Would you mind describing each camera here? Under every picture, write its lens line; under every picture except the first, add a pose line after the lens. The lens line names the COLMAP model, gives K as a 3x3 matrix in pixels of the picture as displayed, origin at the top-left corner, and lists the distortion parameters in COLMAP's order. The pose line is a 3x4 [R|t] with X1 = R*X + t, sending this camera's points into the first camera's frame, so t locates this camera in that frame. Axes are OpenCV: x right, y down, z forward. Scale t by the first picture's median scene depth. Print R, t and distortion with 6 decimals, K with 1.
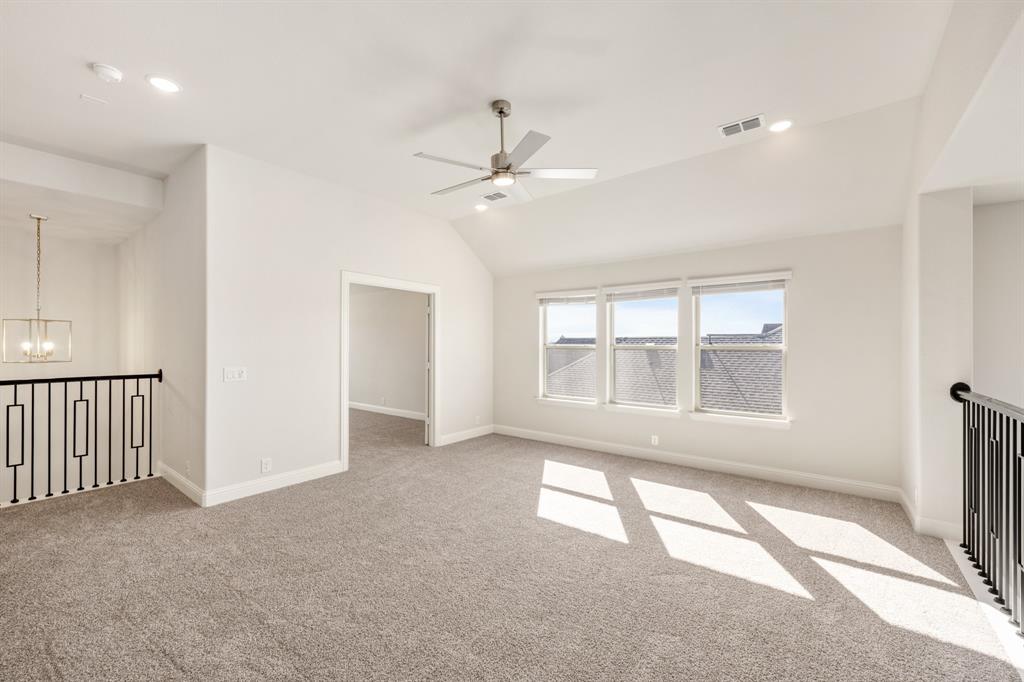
lens RADIAL K [[416.7, 0, 512.2], [0, 416.7, 344.3], [0, 0, 1]] dist [-0.002793, -0.000290]
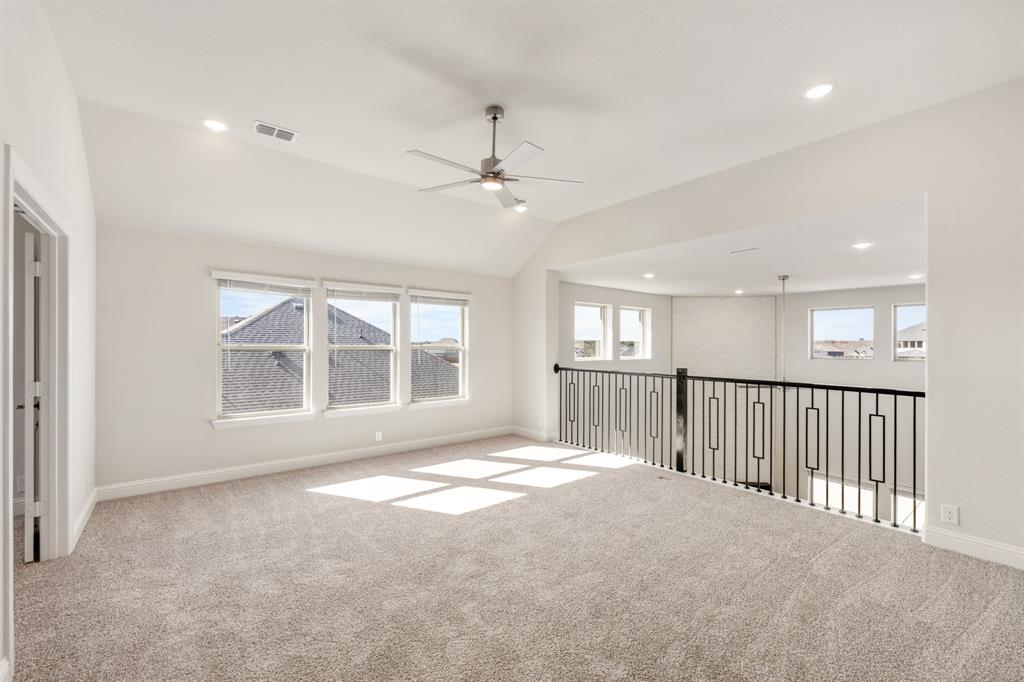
lens RADIAL K [[416.7, 0, 512.2], [0, 416.7, 344.3], [0, 0, 1]] dist [-0.002793, -0.000290]
pose [[0.214126, 0.005100, 0.976793, -0.715106], [-0.009278, 0.999952, -0.003187, -0.002279], [-0.976762, -0.008380, 0.214163, 0.518032]]
